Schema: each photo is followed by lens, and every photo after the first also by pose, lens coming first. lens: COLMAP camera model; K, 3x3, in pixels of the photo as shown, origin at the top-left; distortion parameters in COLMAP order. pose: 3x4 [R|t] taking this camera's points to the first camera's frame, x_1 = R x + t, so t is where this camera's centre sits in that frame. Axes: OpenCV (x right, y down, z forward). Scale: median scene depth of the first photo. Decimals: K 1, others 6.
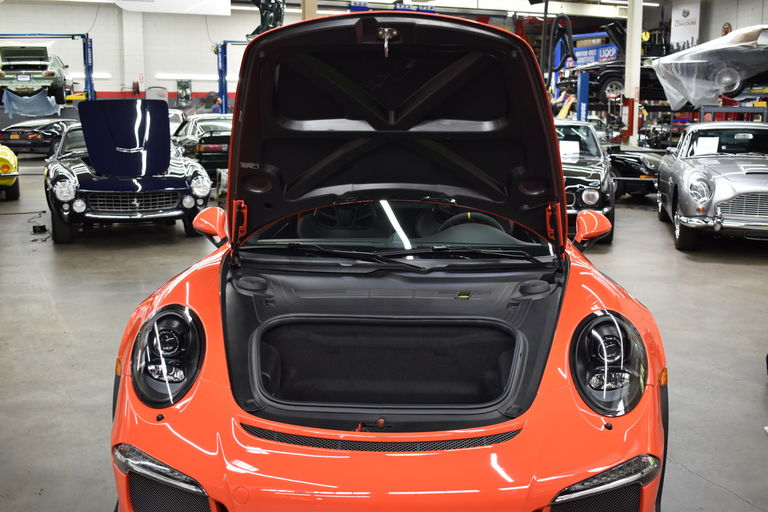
lens RADIAL K [[852.5, 0, 384.0], [0, 852.5, 256.0], [0, 0, 1]] dist [-0.050492, -0.022703]
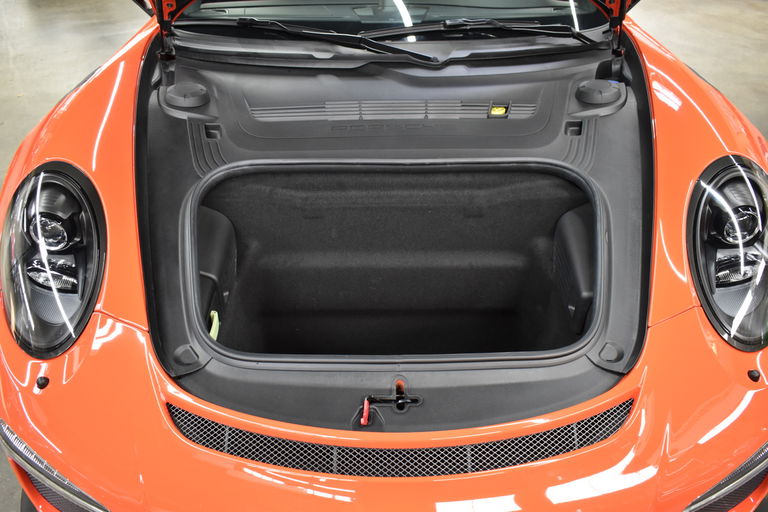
lens RADIAL K [[676.3, 0, 384.0], [0, 676.3, 256.0], [0, 0, 1]] dist [-0.054370, 0.004335]
pose [[0.998611, -0.037546, 0.036952, -0.007311], [0.019415, 0.914373, 0.404408, -0.021699], [-0.048972, -0.403129, 0.913832, 0.152624]]
